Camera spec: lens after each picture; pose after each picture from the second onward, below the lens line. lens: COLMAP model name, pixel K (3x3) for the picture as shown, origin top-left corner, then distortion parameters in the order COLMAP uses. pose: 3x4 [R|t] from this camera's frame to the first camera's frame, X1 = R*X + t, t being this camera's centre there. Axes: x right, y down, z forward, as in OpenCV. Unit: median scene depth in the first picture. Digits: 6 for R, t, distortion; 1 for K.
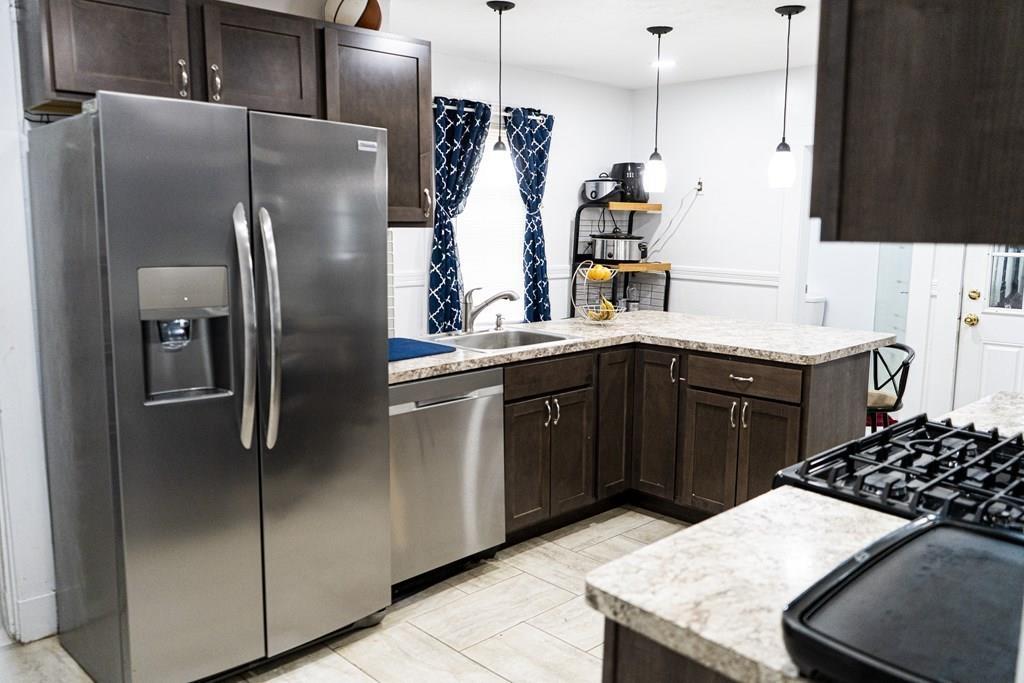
lens RADIAL K [[819.0, 0, 512.6], [0, 819.0, 342.0], [0, 0, 1]] dist [-0.012809, -0.003685]
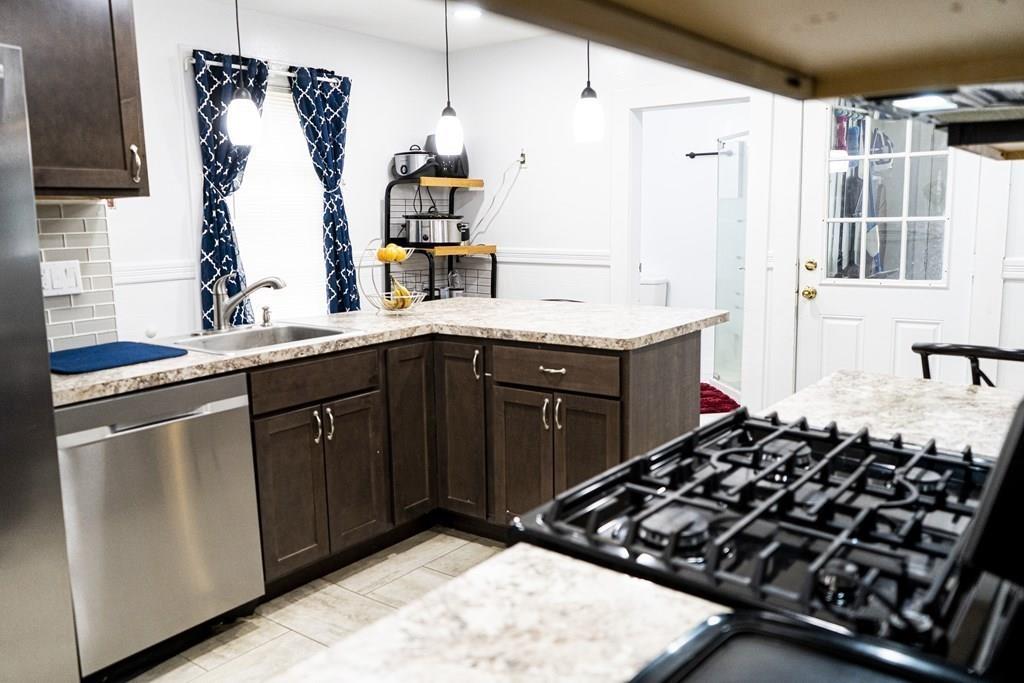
lens RADIAL K [[819.0, 0, 511.3], [0, 819.0, 341.3], [0, 0, 1]] dist [-0.012809, -0.003685]
pose [[0.987090, -0.047748, 0.152887, 0.107628], [0.047436, 0.998858, 0.005689, 0.007972], [-0.152984, 0.001637, 0.988227, 0.173443]]
